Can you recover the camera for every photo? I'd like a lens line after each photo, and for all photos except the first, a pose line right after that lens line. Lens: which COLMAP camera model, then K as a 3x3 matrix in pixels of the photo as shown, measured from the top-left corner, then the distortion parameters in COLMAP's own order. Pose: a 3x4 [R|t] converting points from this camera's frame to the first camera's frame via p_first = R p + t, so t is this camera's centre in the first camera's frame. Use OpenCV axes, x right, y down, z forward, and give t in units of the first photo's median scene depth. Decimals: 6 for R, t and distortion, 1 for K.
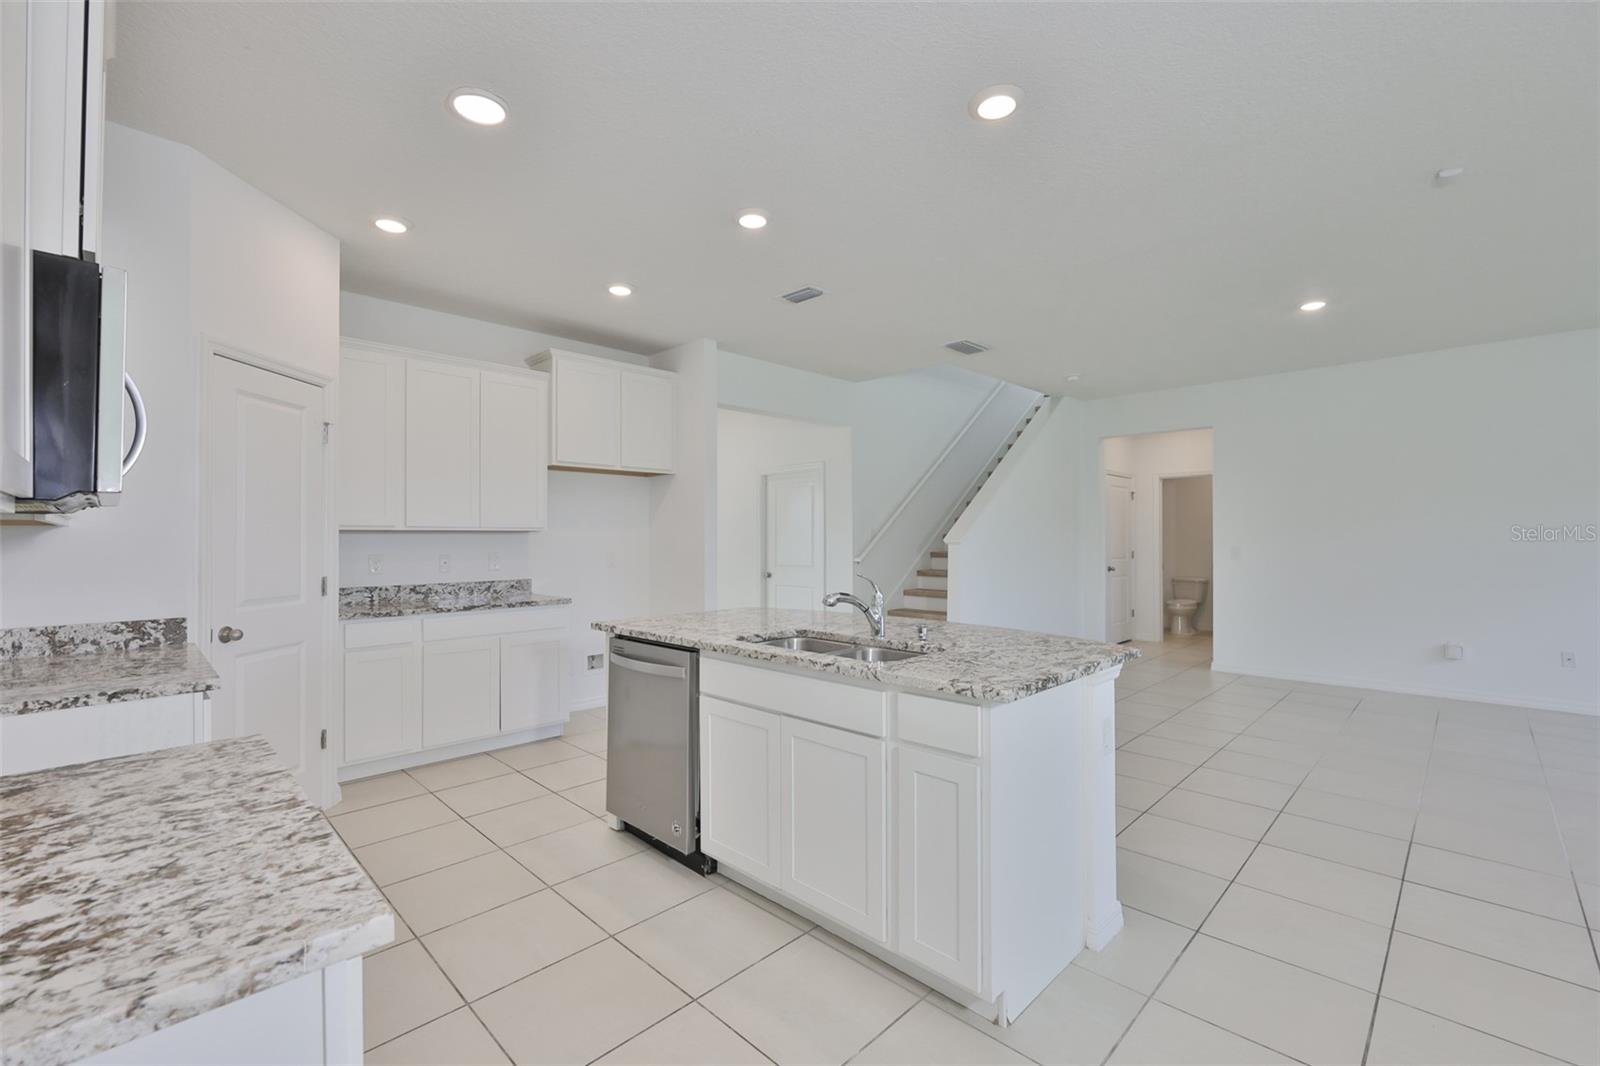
lens RADIAL K [[688.2, 0, 806.3], [0, 688.2, 534.8], [0, 0, 1]] dist [-0.002567, 0.000390]
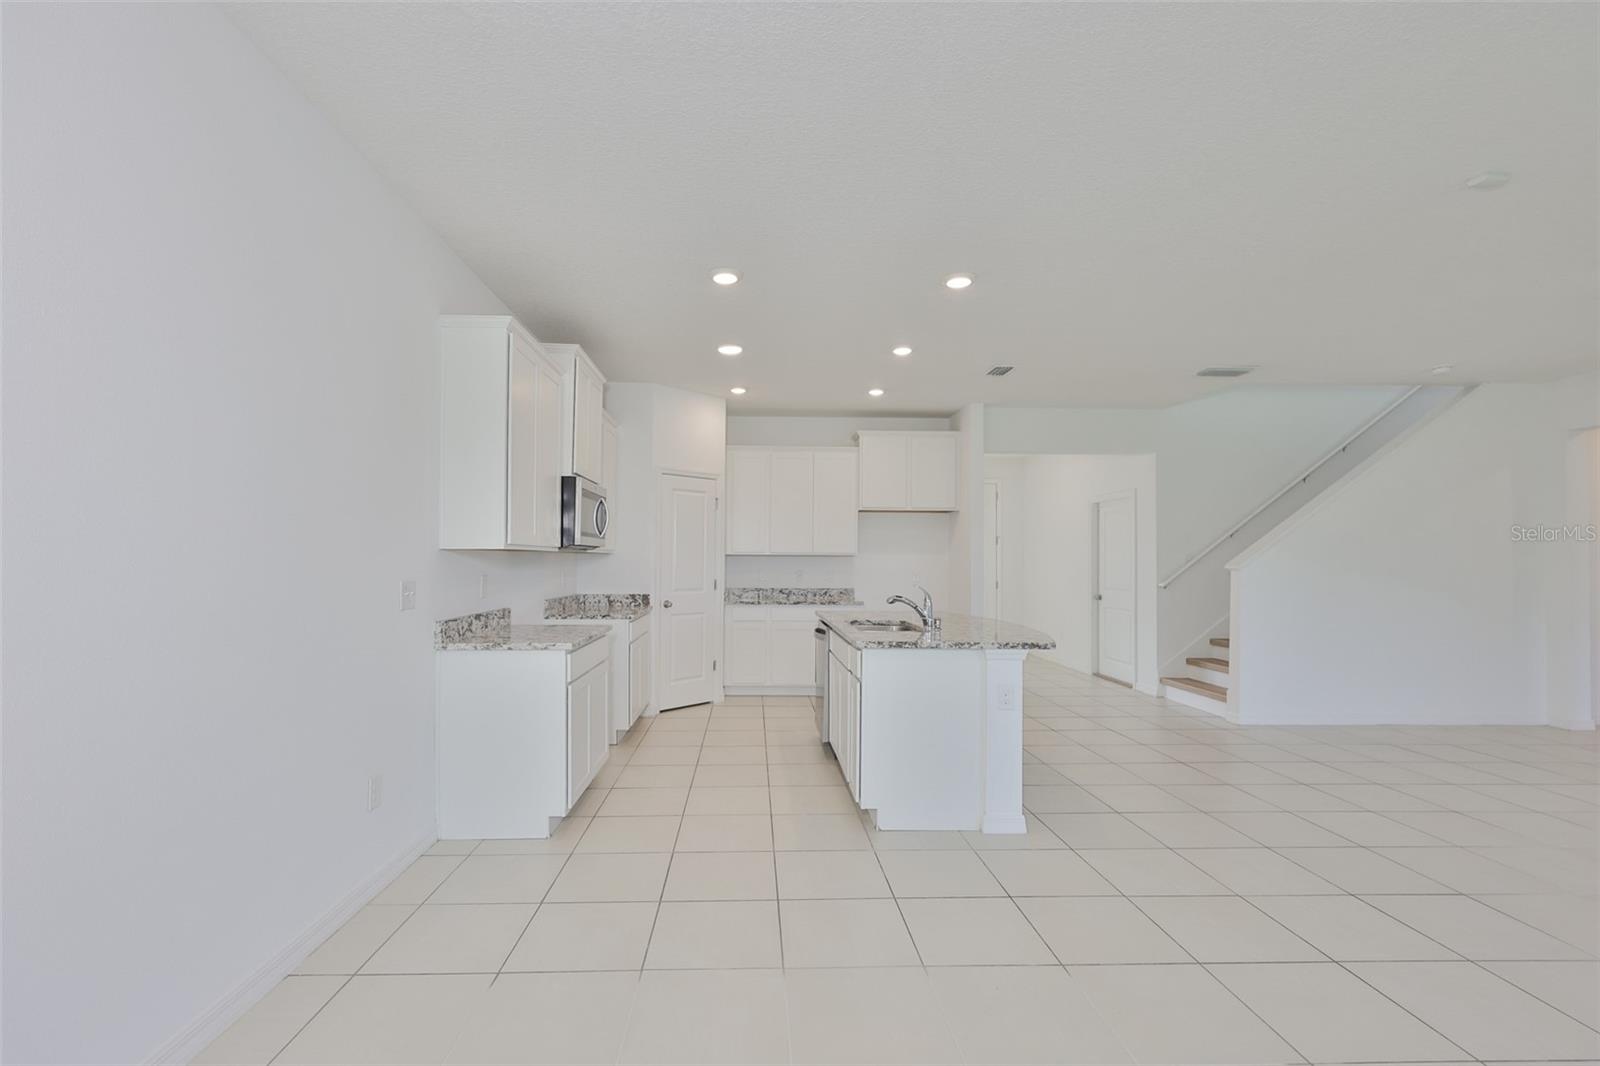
lens RADIAL K [[701.6, 0, 768.7], [0, 701.6, 548.6], [0, 0, 1]] dist [-0.005389, 0.002017]
pose [[0.722308, -0.003429, -0.691563, 0.589771], [-0.005770, 0.999923, -0.010985, -0.003087], [0.691547, 0.011925, 0.722233, -0.235570]]
